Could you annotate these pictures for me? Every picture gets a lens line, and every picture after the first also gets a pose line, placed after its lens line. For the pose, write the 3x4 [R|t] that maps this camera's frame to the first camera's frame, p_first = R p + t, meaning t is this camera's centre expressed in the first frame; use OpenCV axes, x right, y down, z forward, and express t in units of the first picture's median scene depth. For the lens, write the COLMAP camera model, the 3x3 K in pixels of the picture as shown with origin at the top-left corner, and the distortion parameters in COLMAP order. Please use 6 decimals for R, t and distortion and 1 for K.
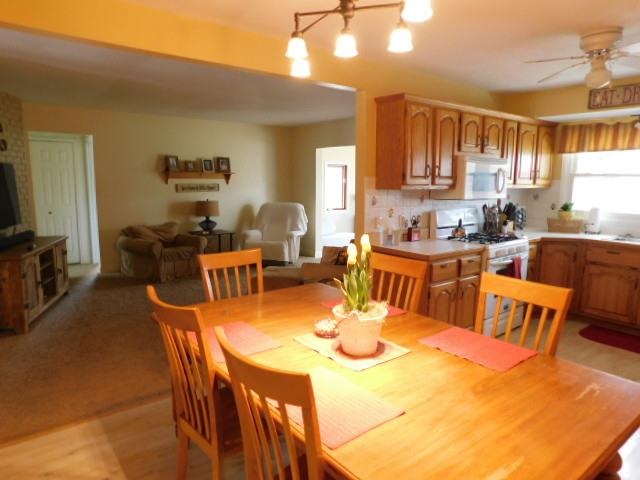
lens RADIAL K [[428.4, 0, 320.1], [0, 428.4, 242.1], [0, 0, 1]] dist [-0.037572, 0.026582]
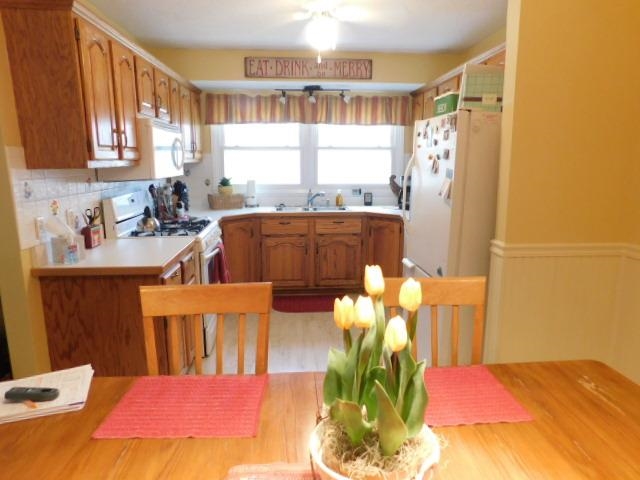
lens RADIAL K [[428.4, 0, 321.6], [0, 428.4, 239.2], [0, 0, 1]] dist [-0.037572, 0.026582]
pose [[0.562574, -0.164402, 0.810236, -0.097996], [0.127870, 0.985539, 0.111188, -0.037671], [-0.816798, 0.041053, 0.575461, 0.303699]]
